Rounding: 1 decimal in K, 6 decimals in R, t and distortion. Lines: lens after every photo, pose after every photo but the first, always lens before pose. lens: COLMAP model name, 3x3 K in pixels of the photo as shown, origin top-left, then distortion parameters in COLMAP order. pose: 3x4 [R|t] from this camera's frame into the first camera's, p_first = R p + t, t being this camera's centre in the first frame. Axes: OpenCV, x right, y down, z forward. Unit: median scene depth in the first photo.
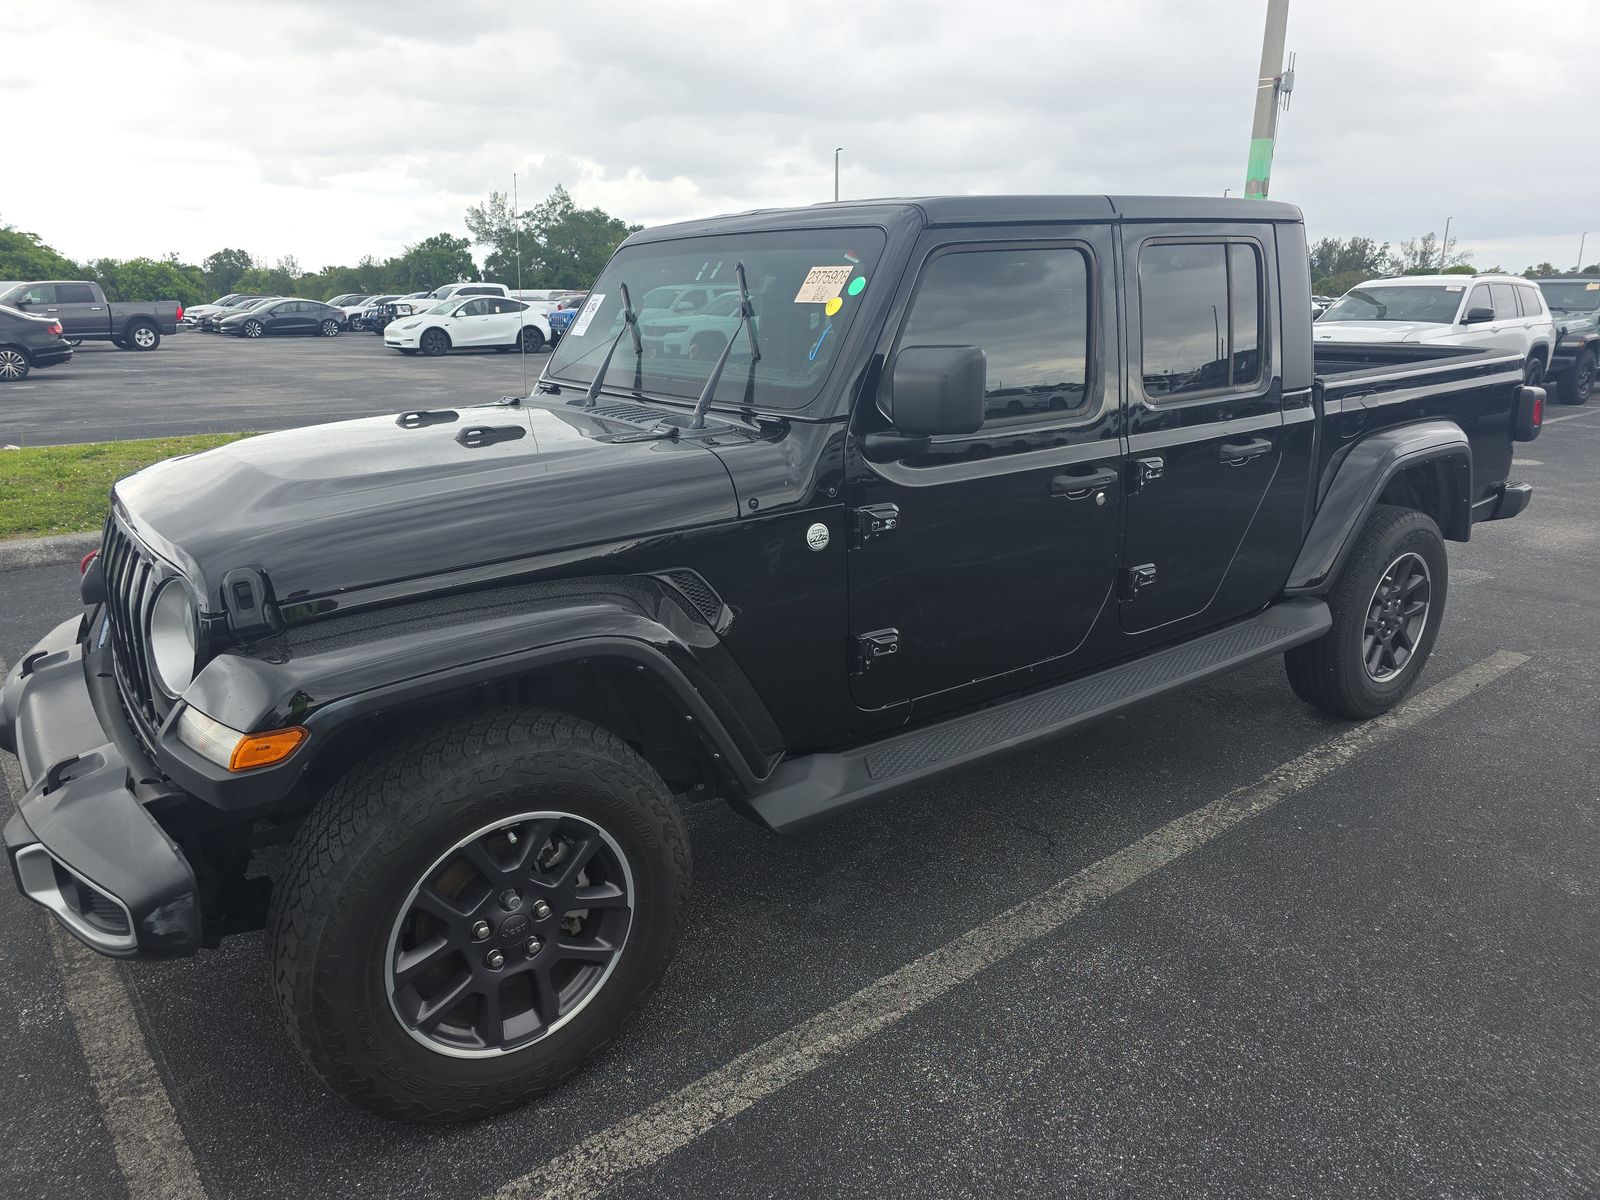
lens RADIAL K [[1089.4, 0, 782.2], [0, 1089.4, 597.6], [0, 0, 1]] dist [0.027777, -0.006212]
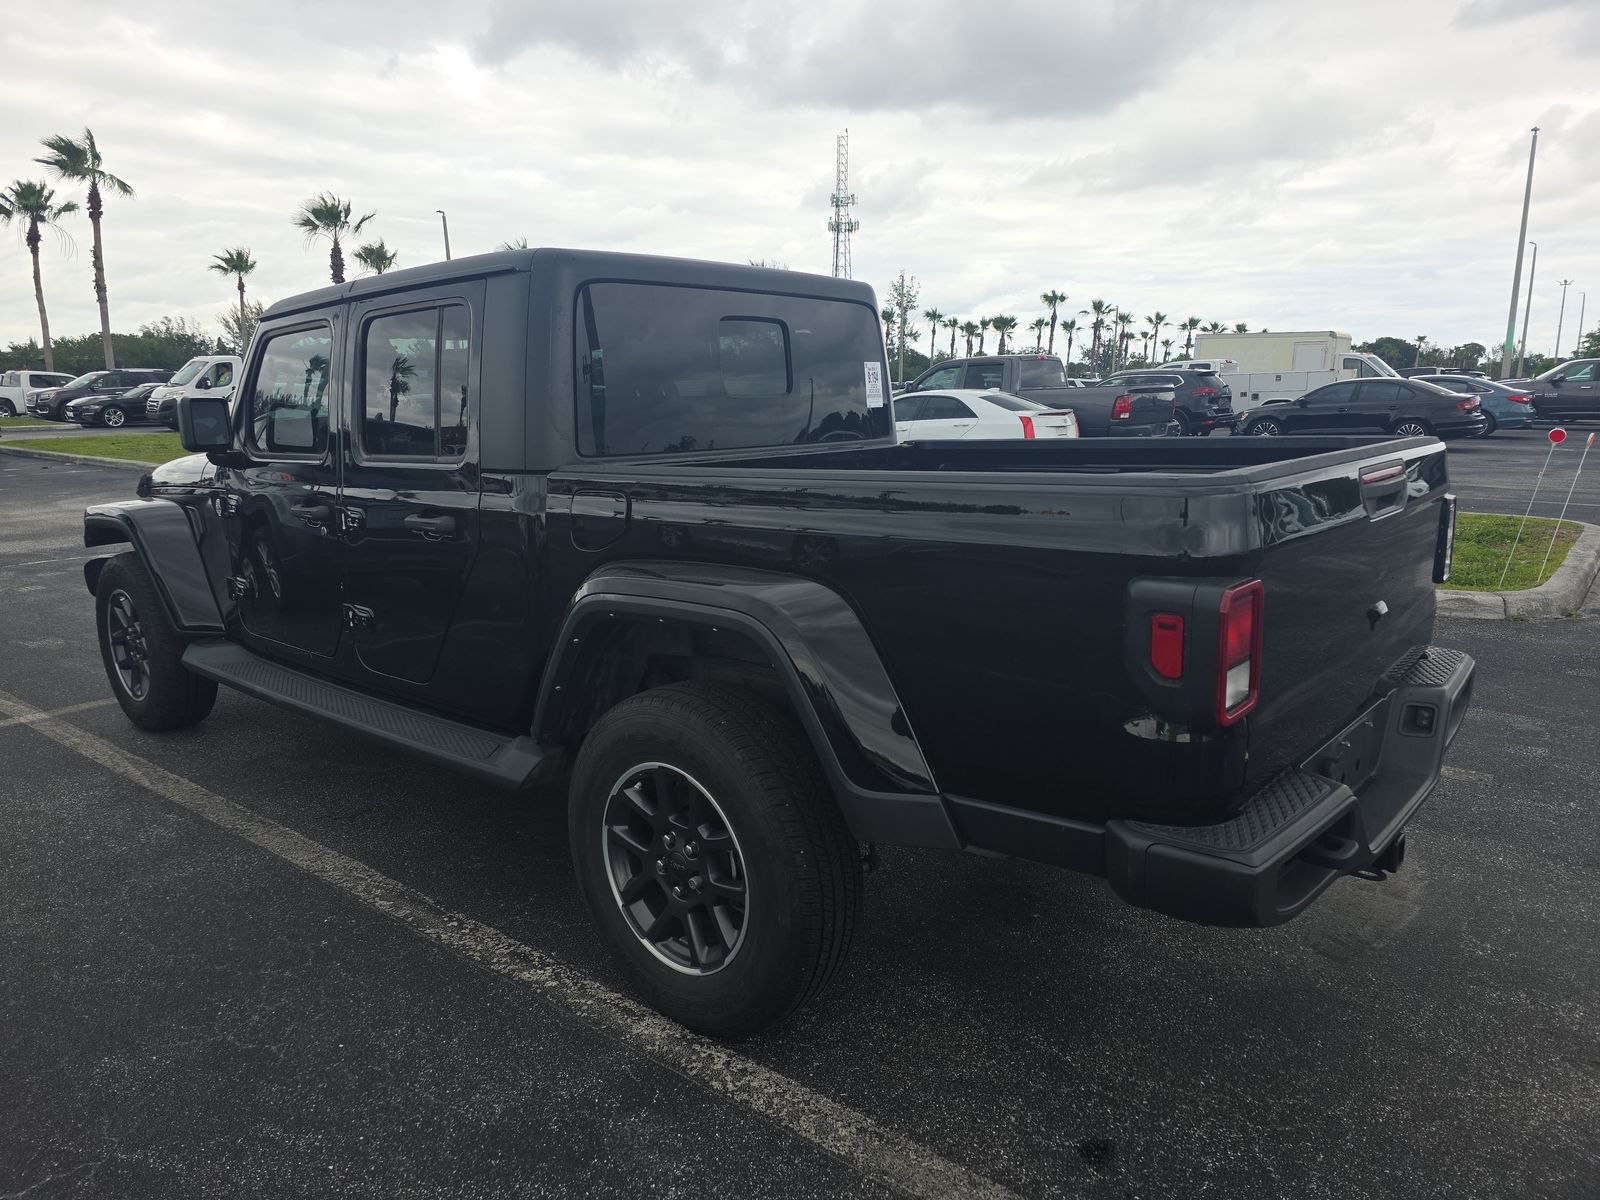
lens RADIAL K [[1089.4, 0, 782.2], [0, 1089.4, 597.6], [0, 0, 1]] dist [0.027777, -0.006212]
pose [[0.189012, 0.181763, -0.965006, 1.411334], [-0.246454, 0.960046, 0.132556, -0.277645], [0.950544, 0.212775, 0.226257, 1.108358]]
